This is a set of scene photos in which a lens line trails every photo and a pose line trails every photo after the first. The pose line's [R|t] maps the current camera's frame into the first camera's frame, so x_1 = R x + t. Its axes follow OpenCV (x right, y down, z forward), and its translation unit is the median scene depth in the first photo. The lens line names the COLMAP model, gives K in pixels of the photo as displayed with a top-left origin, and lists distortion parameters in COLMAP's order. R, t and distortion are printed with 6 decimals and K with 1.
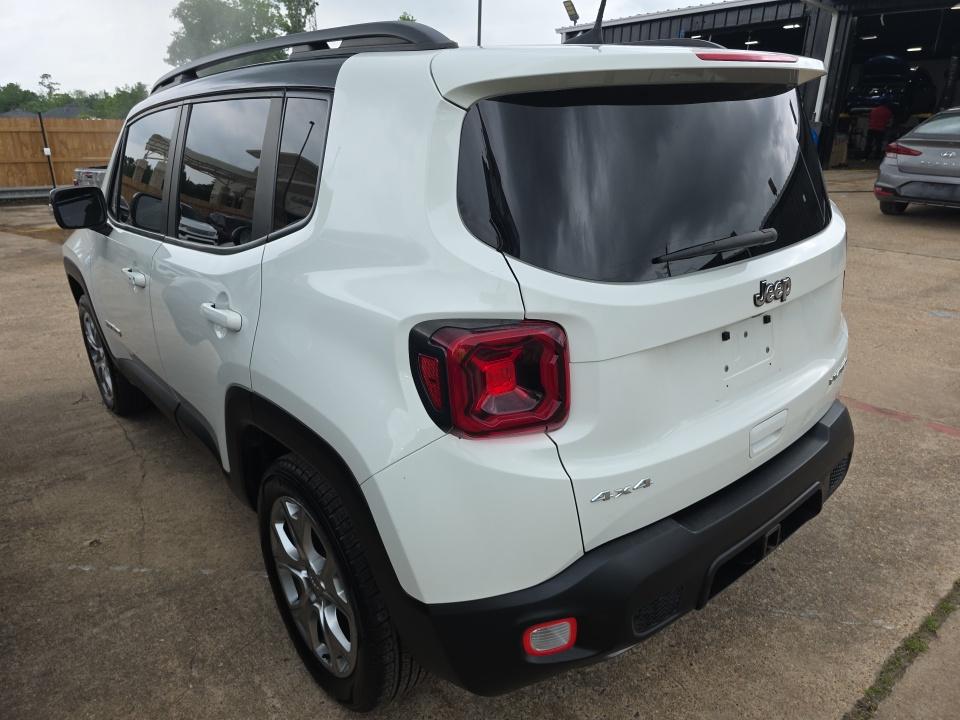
lens RADIAL K [[649.3, 0, 471.8], [0, 649.3, 359.8], [0, 0, 1]] dist [0.000599, 0.001455]
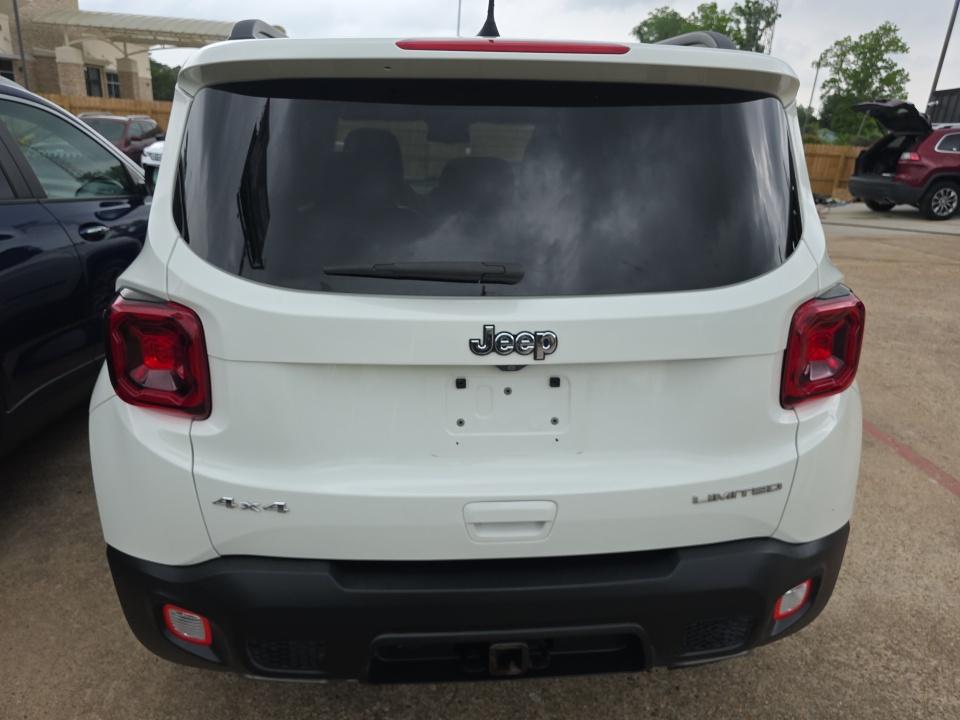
lens RADIAL K [[649.3, 0, 479.2], [0, 649.3, 360.0], [0, 0, 1]] dist [0.000599, 0.001455]
pose [[0.829189, 0.228578, -0.510095, 0.591994], [-0.237585, 0.970154, 0.048526, -0.079691], [0.505963, 0.080954, 0.858748, 0.219791]]
